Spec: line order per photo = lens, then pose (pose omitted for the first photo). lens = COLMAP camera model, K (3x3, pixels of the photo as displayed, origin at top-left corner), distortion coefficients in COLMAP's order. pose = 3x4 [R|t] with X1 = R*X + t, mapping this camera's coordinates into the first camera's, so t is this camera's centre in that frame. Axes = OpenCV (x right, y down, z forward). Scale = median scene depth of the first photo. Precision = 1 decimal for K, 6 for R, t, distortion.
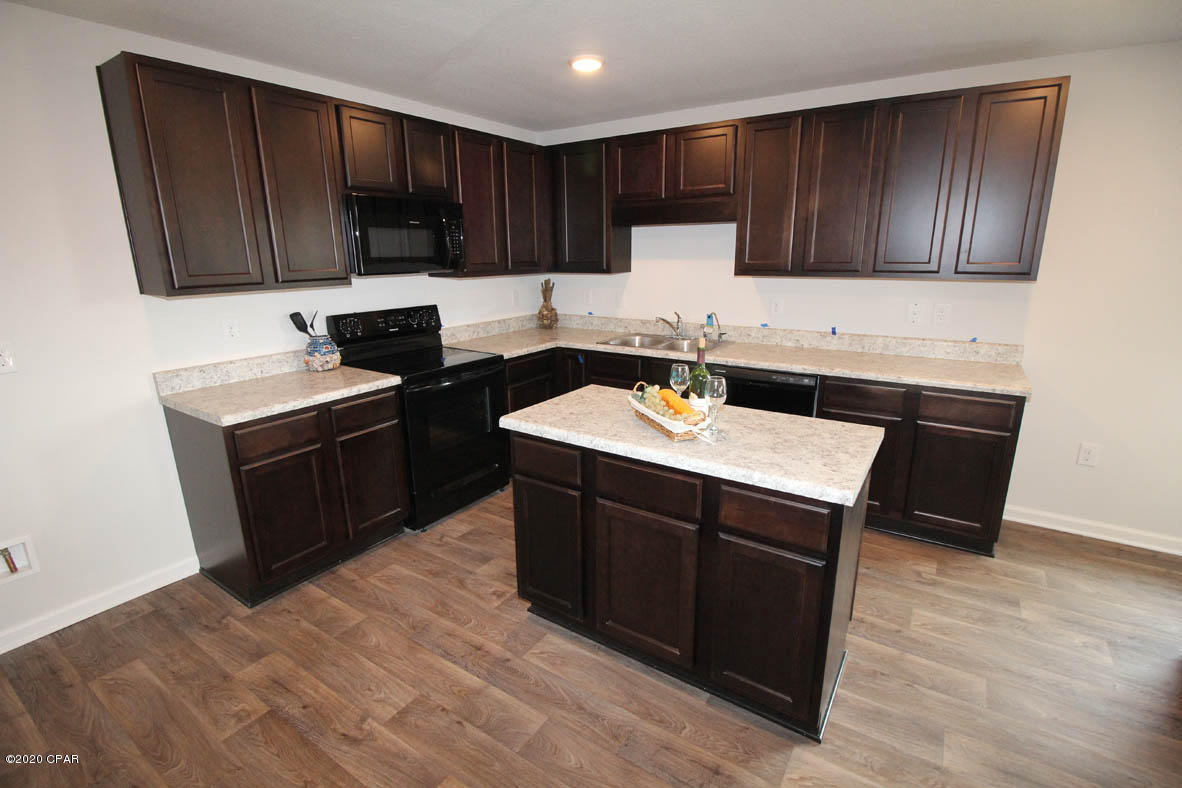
lens RADIAL K [[544.1, 0, 594.5], [0, 544.1, 392.8], [0, 0, 1]] dist [0.001928, -0.014668]
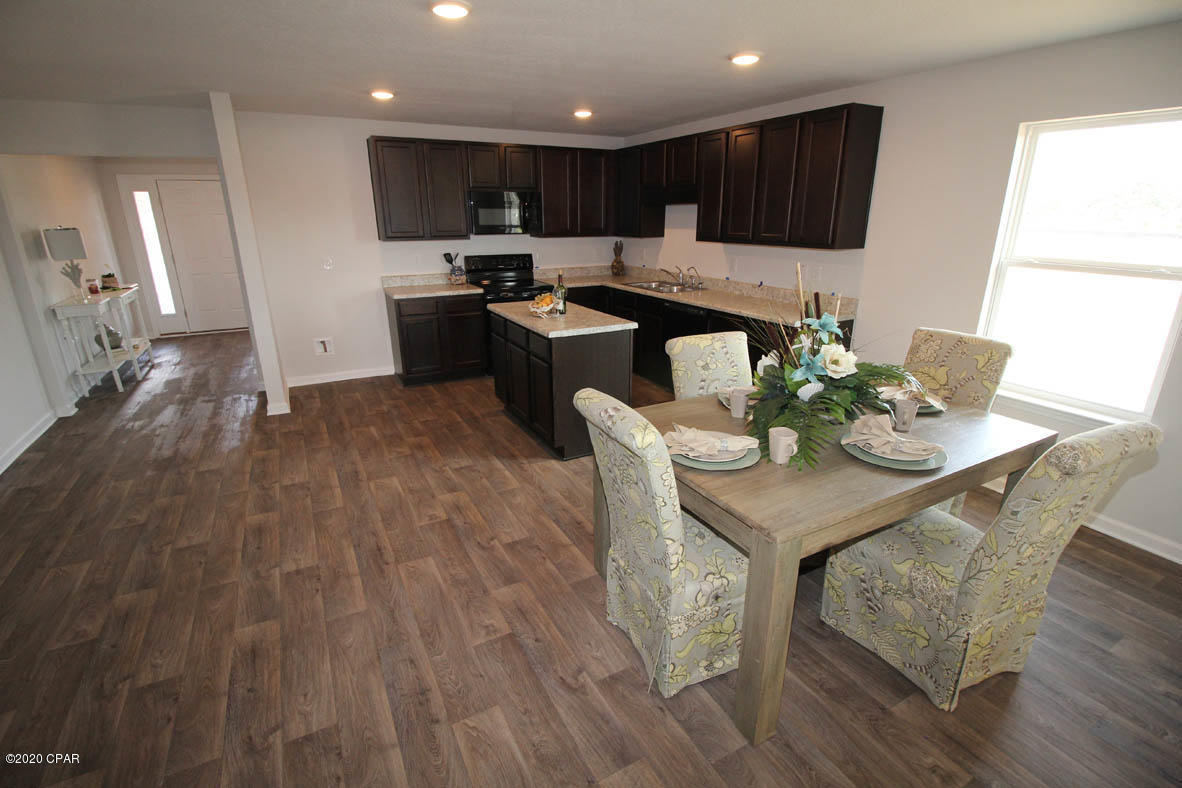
lens RADIAL K [[544.1, 0, 594.5], [0, 544.1, 392.8], [0, 0, 1]] dist [0.001928, -0.014668]
pose [[0.883270, 0.153660, -0.442971, 0.851103], [-0.125518, 0.987782, 0.092367, 0.099621], [0.451752, -0.025984, 0.891765, -0.507016]]
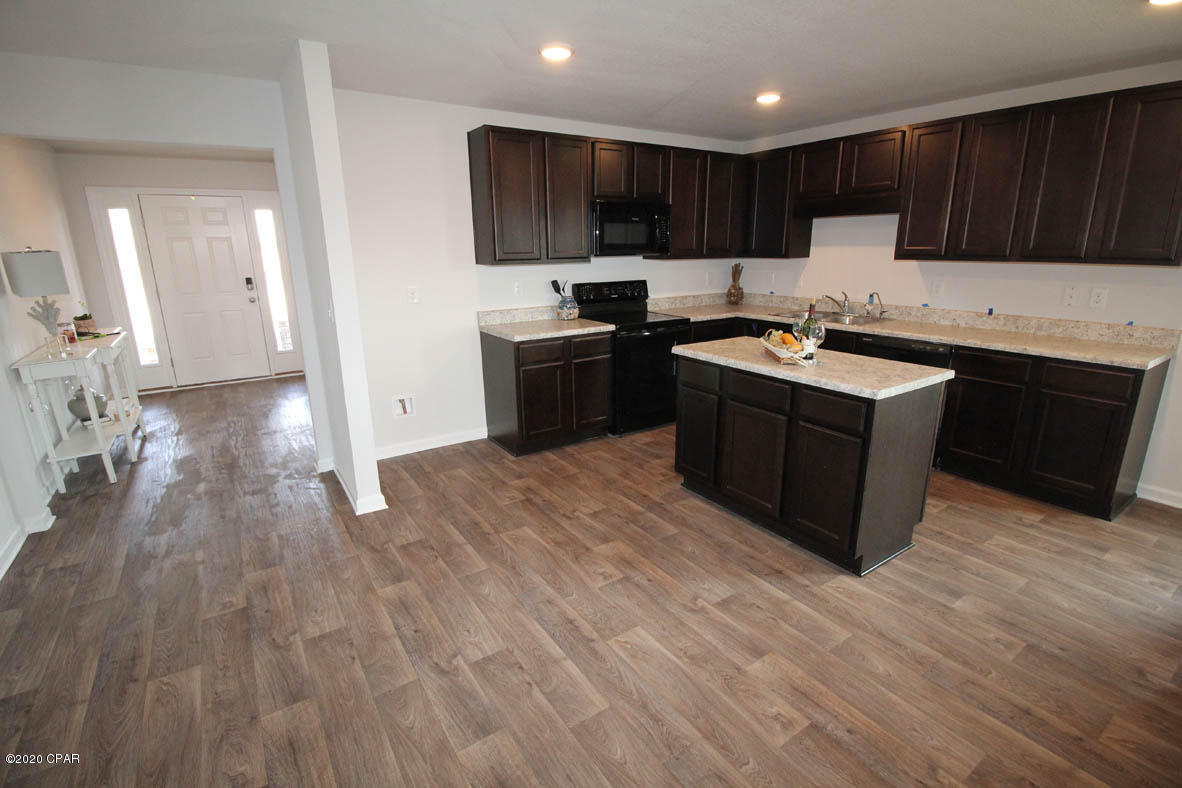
lens RADIAL K [[544.1, 0, 594.5], [0, 544.1, 392.8], [0, 0, 1]] dist [0.001928, -0.014668]
pose [[0.923039, 0.100190, -0.371430, 0.148462], [-0.095562, 0.994944, 0.030897, 0.107498], [0.372647, 0.006976, 0.927947, -0.365506]]
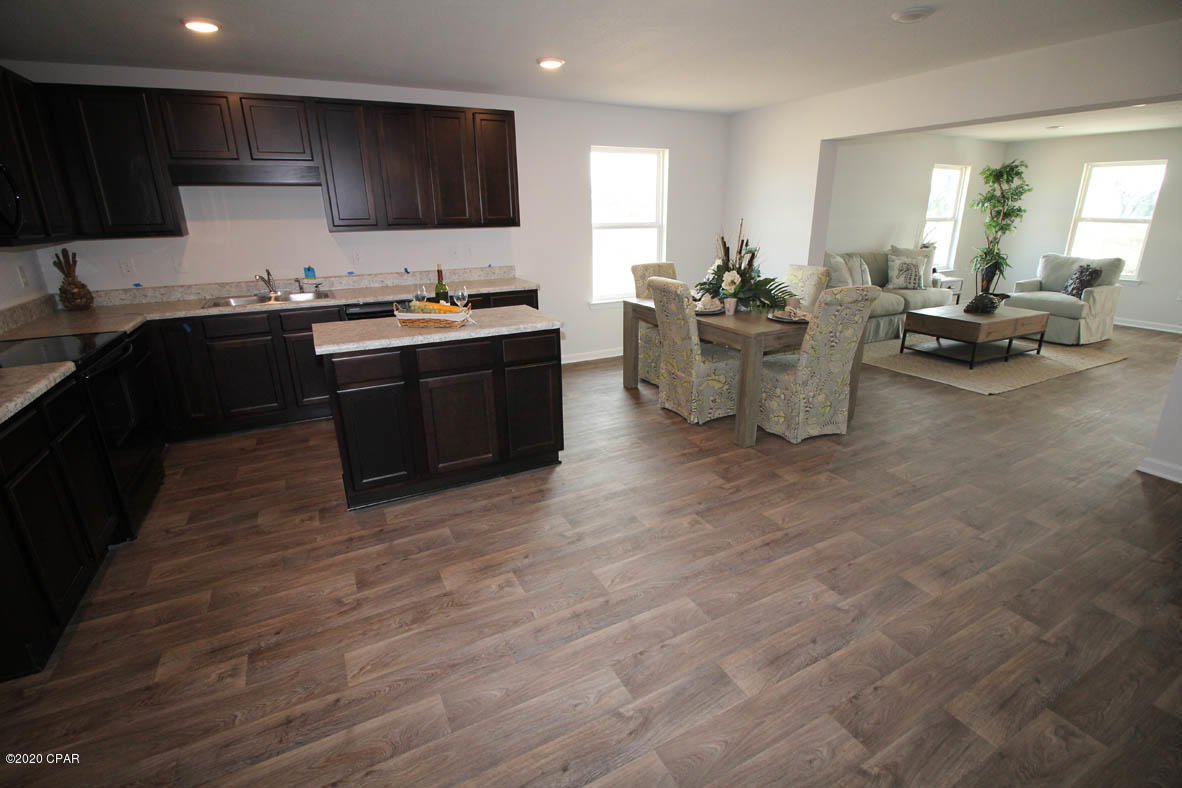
lens RADIAL K [[544.1, 0, 594.5], [0, 544.1, 392.8], [0, 0, 1]] dist [0.001928, -0.014668]
pose [[0.483466, -0.271687, 0.832134, -0.646899], [0.227746, 0.956918, 0.180109, 0.047334], [-0.845218, 0.102439, 0.524513, -0.093477]]
